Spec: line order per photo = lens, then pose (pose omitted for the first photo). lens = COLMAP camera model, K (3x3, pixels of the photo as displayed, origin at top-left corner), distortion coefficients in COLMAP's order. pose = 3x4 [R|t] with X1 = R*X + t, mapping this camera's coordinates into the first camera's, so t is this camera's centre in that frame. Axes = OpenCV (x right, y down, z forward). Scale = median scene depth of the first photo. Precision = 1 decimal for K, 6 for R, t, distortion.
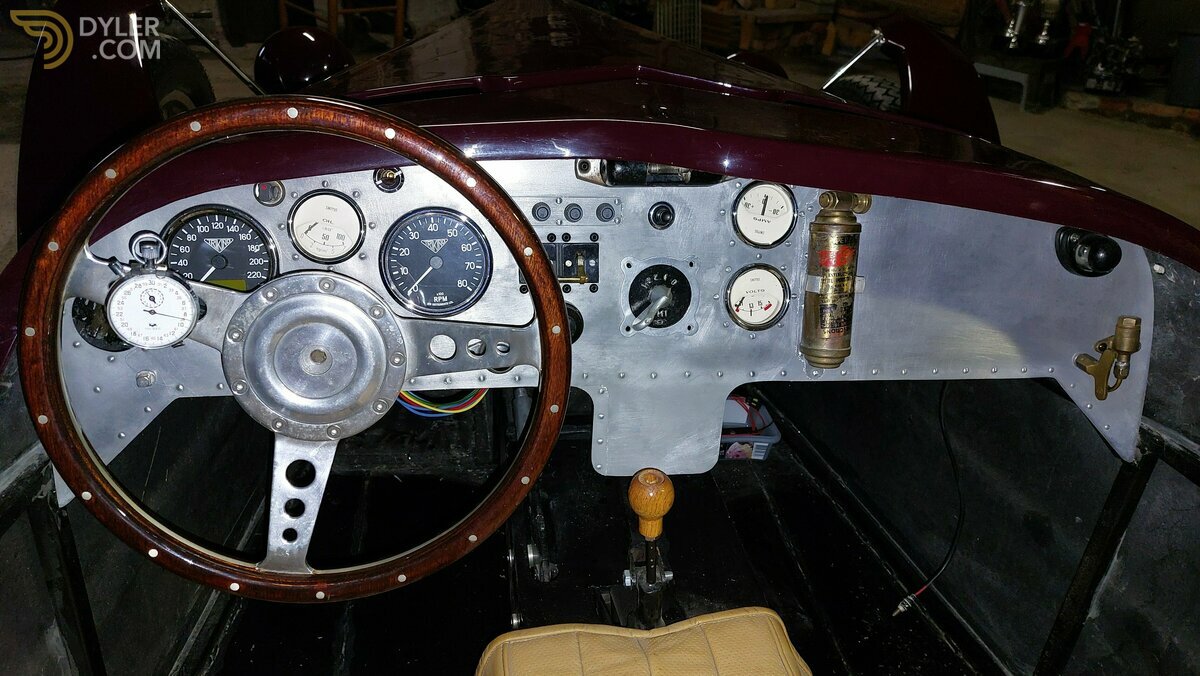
lens RADIAL K [[850.5, 0, 601.1], [0, 850.5, 318.2], [0, 0, 1]] dist [0.076995, -0.085845]
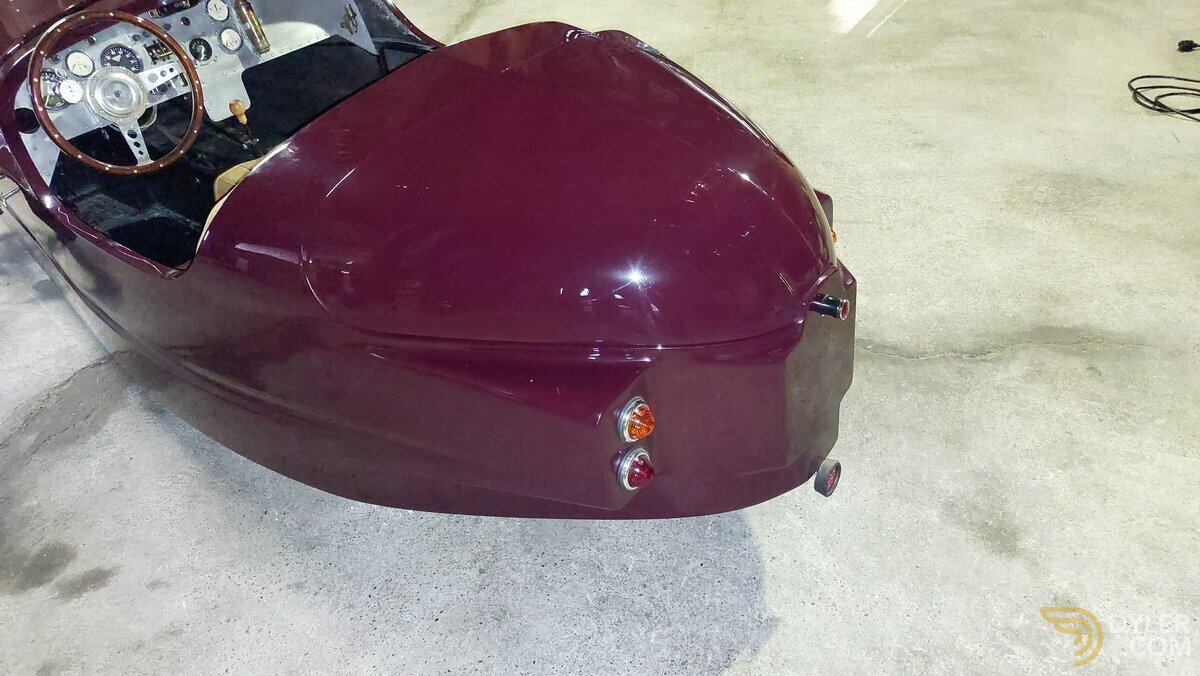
lens RADIAL K [[859.5, 0, 594.9], [0, 859.5, 301.0], [0, 0, 1]] dist [0.075655, -0.091847]
pose [[0.701190, -0.510869, 0.497338, -0.790681], [0.428669, 0.859472, 0.278480, 0.403768], [-0.569715, 0.017926, 0.821647, -1.908873]]
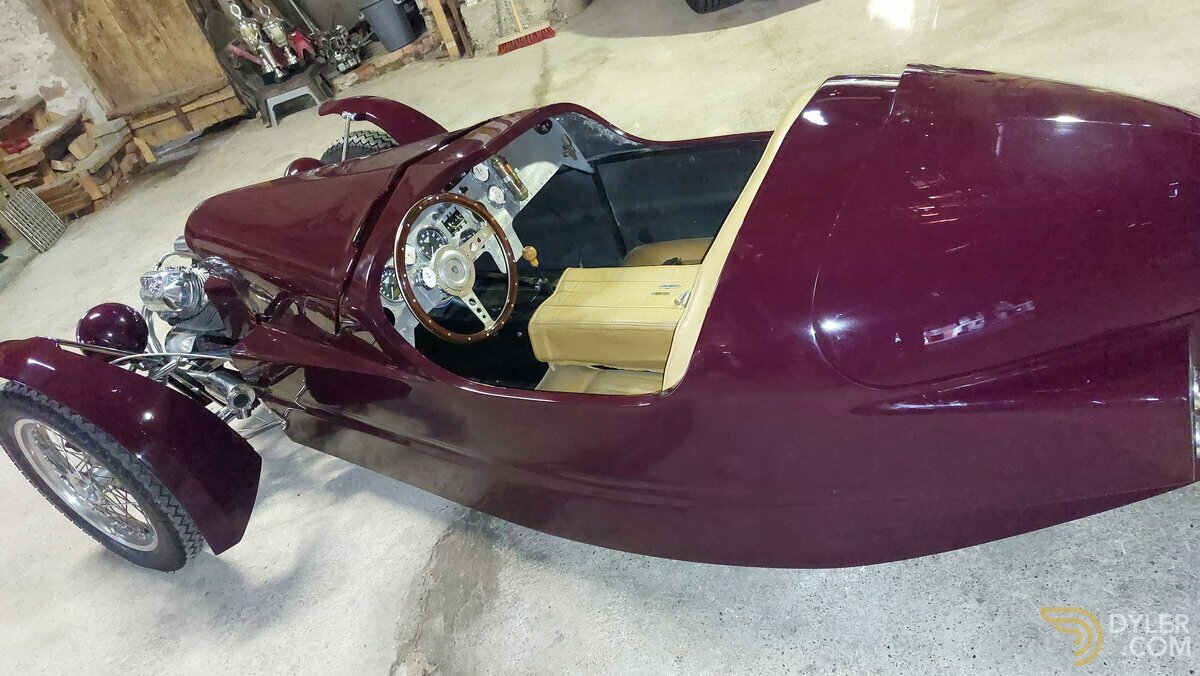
lens RADIAL K [[850.5, 0, 601.1], [0, 850.5, 318.2], [0, 0, 1]] dist [0.076995, -0.085845]
pose [[0.518923, -0.663460, 0.539017, -1.415154], [0.673553, 0.705615, 0.220077, -0.121129], [-0.526351, 0.248854, 0.813035, -1.415700]]
